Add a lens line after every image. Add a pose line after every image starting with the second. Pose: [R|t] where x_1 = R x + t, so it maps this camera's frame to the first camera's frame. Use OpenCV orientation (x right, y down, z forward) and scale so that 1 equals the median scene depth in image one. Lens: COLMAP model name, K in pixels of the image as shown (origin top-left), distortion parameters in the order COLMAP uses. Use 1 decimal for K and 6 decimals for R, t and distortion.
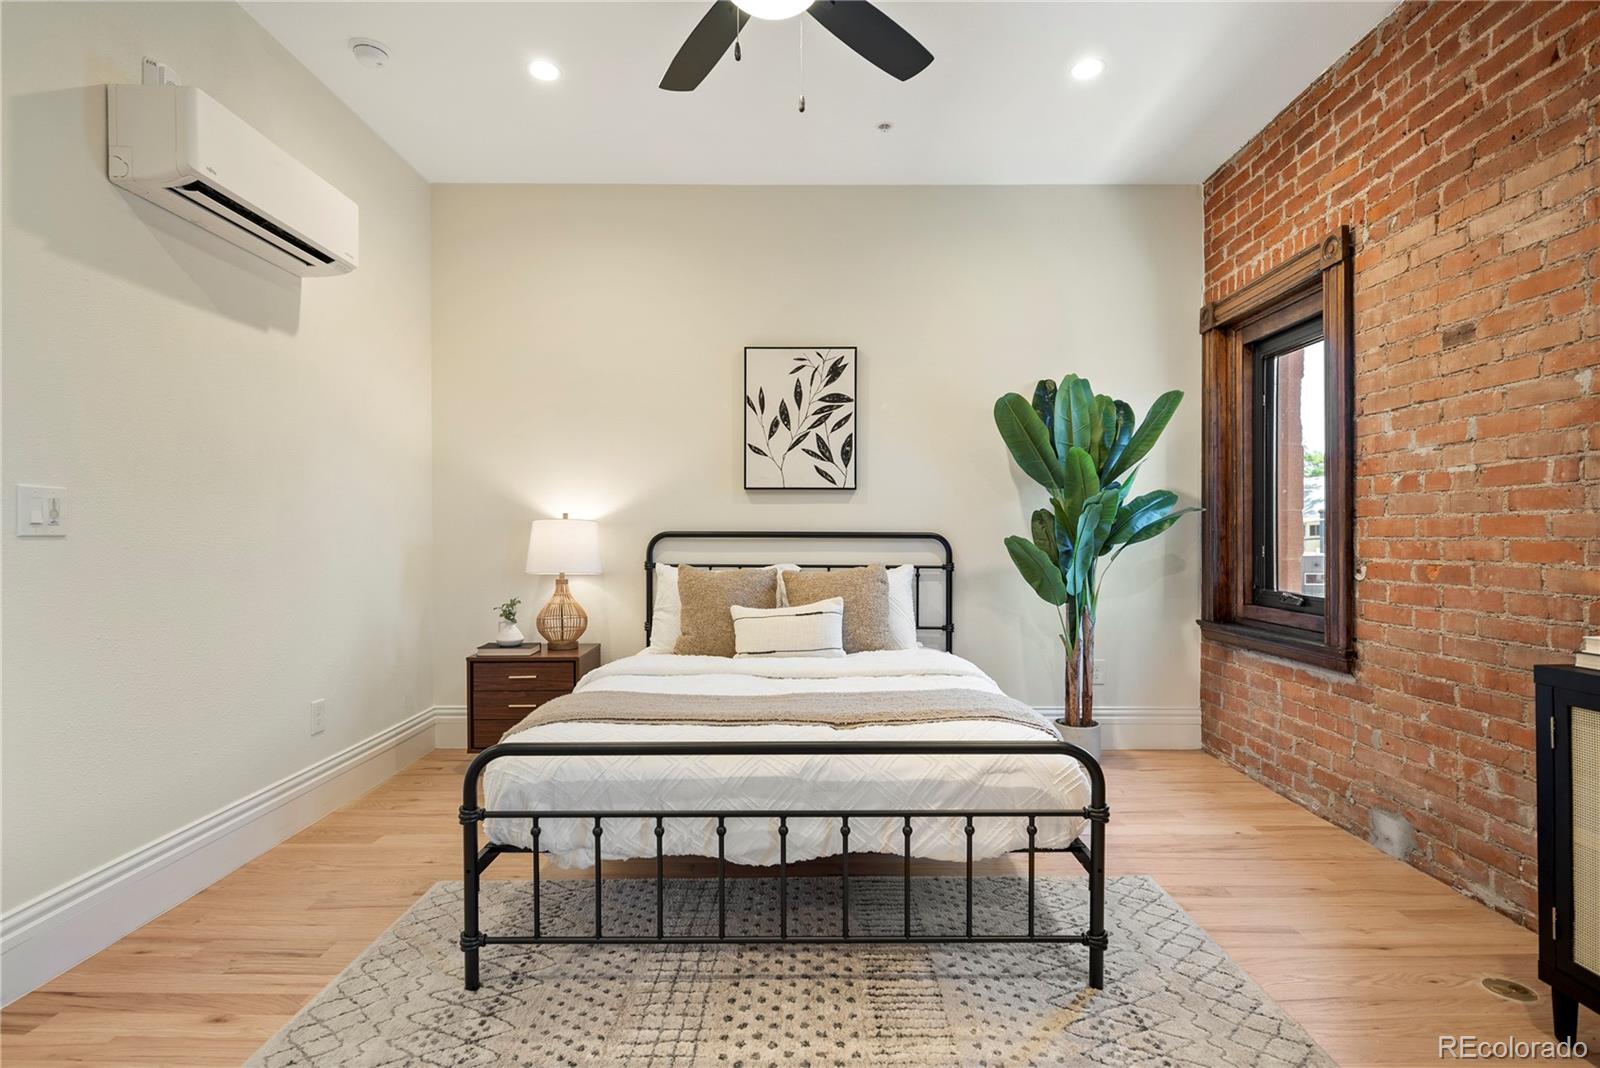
lens RADIAL K [[793.3, 0, 795.0], [0, 793.3, 568.3], [0, 0, 1]] dist [0.008022, -0.005896]
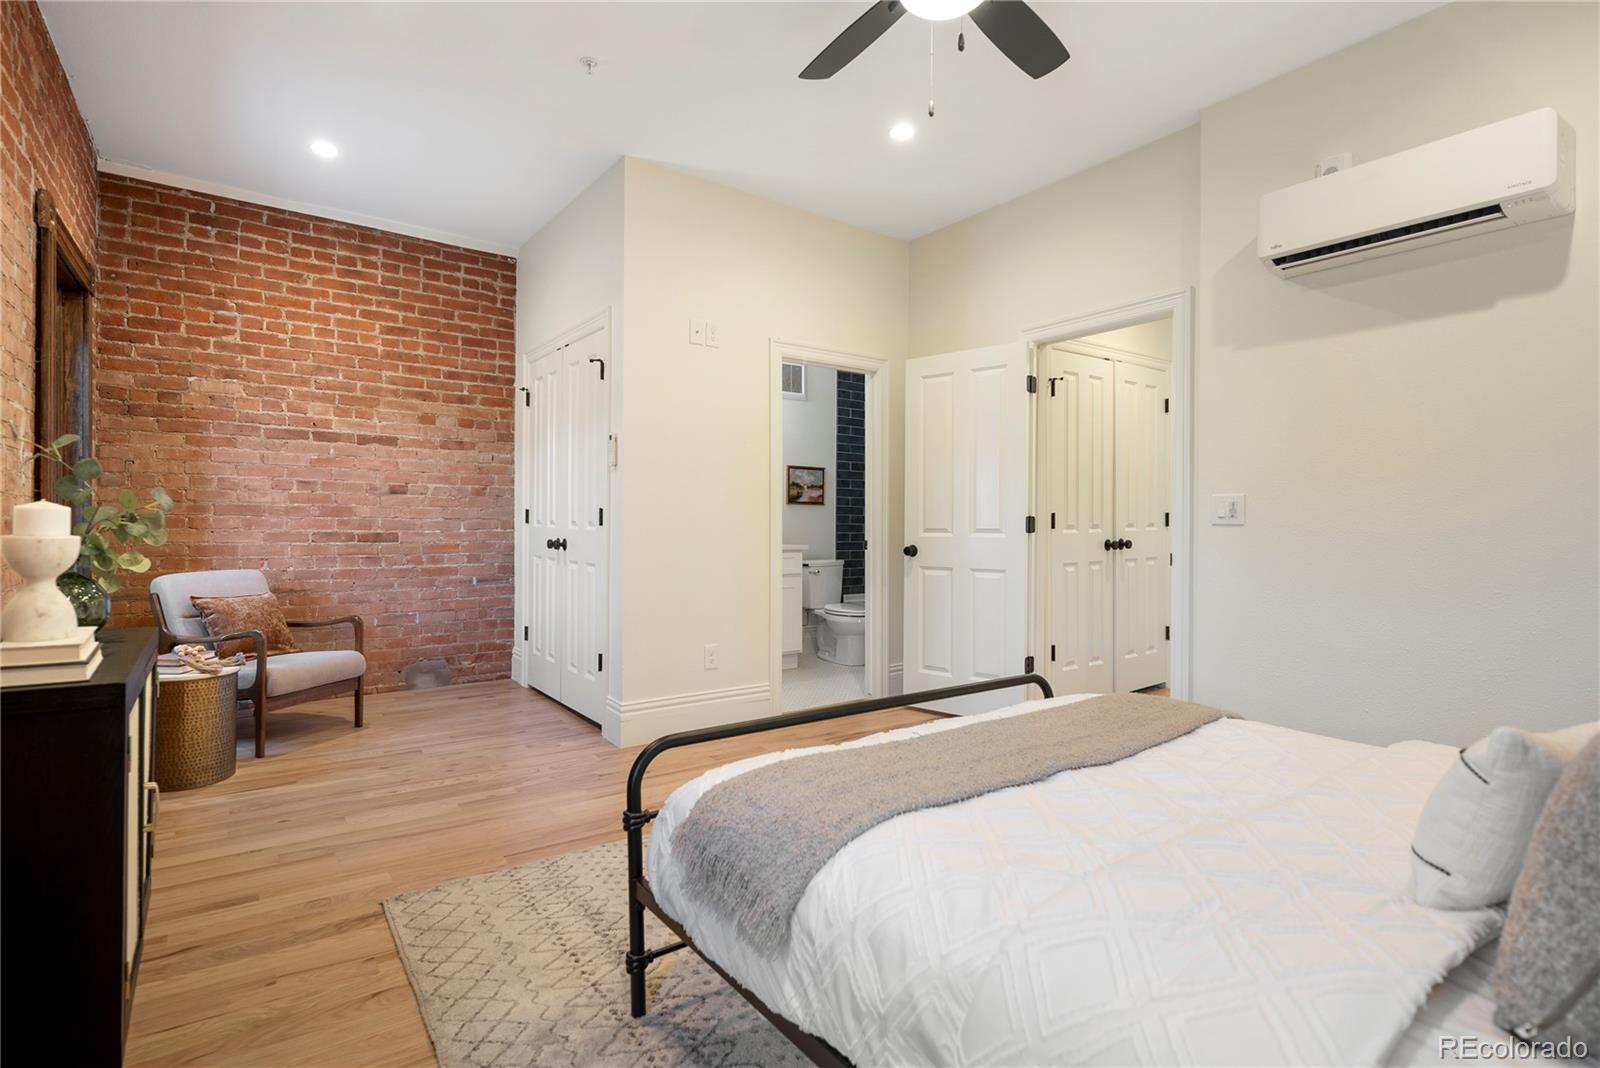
lens RADIAL K [[793.3, 0, 804.9], [0, 793.3, 548.5], [0, 0, 1]] dist [0.008022, -0.005896]
pose [[-0.794514, 0.015266, -0.607054, 0.588388], [-0.031288, 0.997327, 0.066030, -0.055285], [0.606439, 0.071456, -0.791913, 1.359353]]
